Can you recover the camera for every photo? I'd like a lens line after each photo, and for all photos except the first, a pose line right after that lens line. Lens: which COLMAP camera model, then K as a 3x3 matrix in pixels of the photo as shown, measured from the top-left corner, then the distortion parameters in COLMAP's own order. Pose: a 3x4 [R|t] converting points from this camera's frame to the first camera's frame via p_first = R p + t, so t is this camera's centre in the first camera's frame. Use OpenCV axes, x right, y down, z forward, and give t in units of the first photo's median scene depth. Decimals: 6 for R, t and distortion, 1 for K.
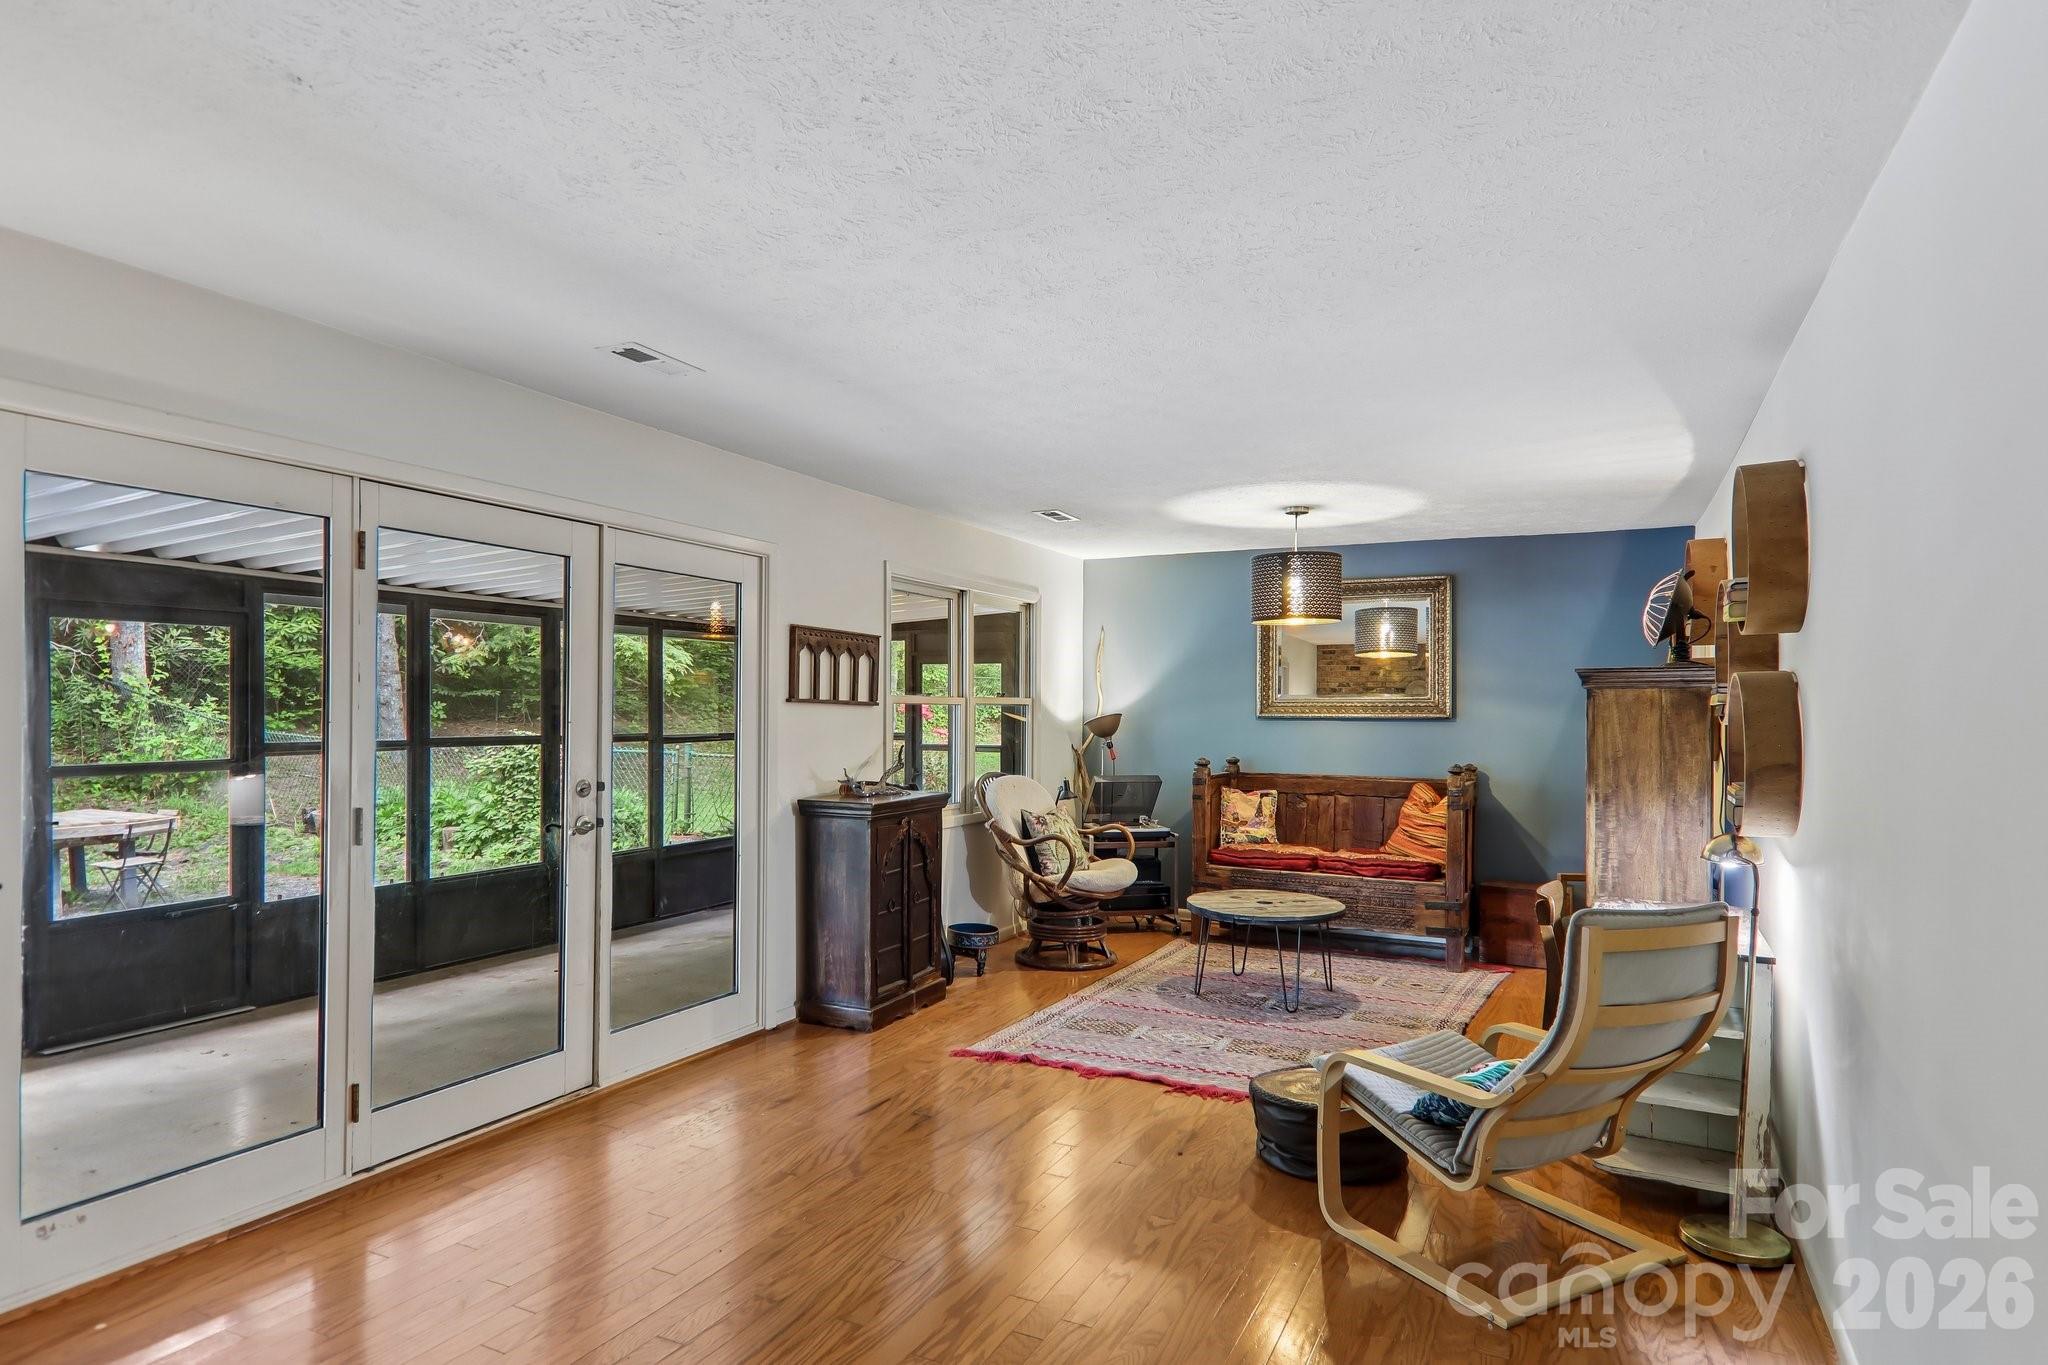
lens RADIAL K [[1136.8, 0, 1033.0], [0, 1136.8, 694.3], [0, 0, 1]] dist [0.005850, -0.018311]
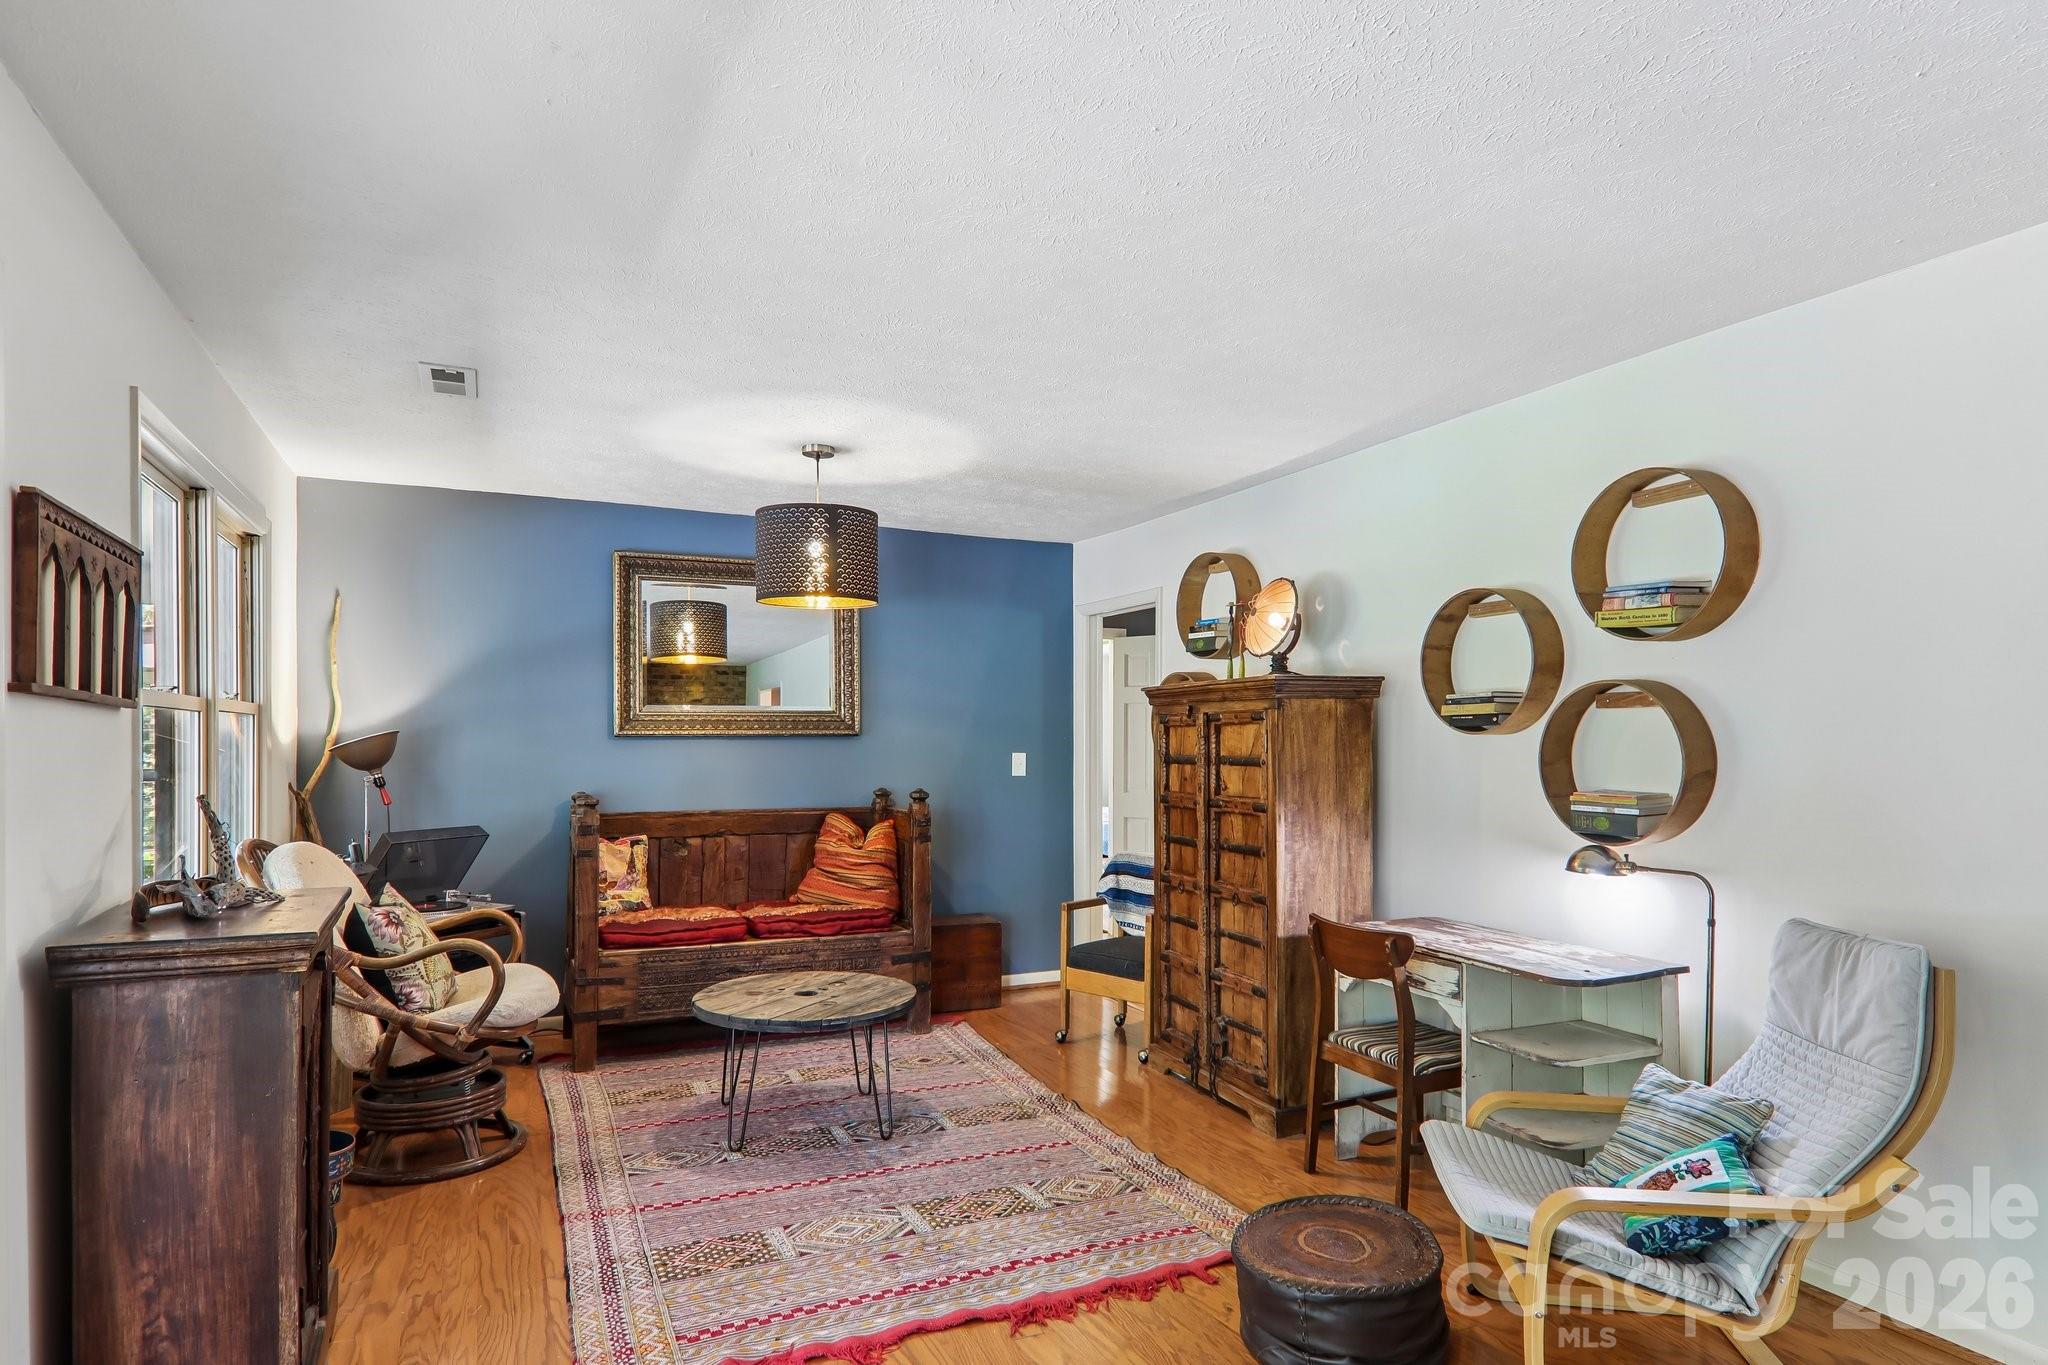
lens RADIAL K [[1136.8, 0, 1013.3], [0, 1136.8, 724.7], [0, 0, 1]] dist [0.005850, -0.018311]
pose [[0.620236, 0.004393, 0.784403, -0.265180], [-0.008385, 0.999964, 0.001030, 0.012878], [-0.784370, -0.007216, 0.620251, 0.444391]]
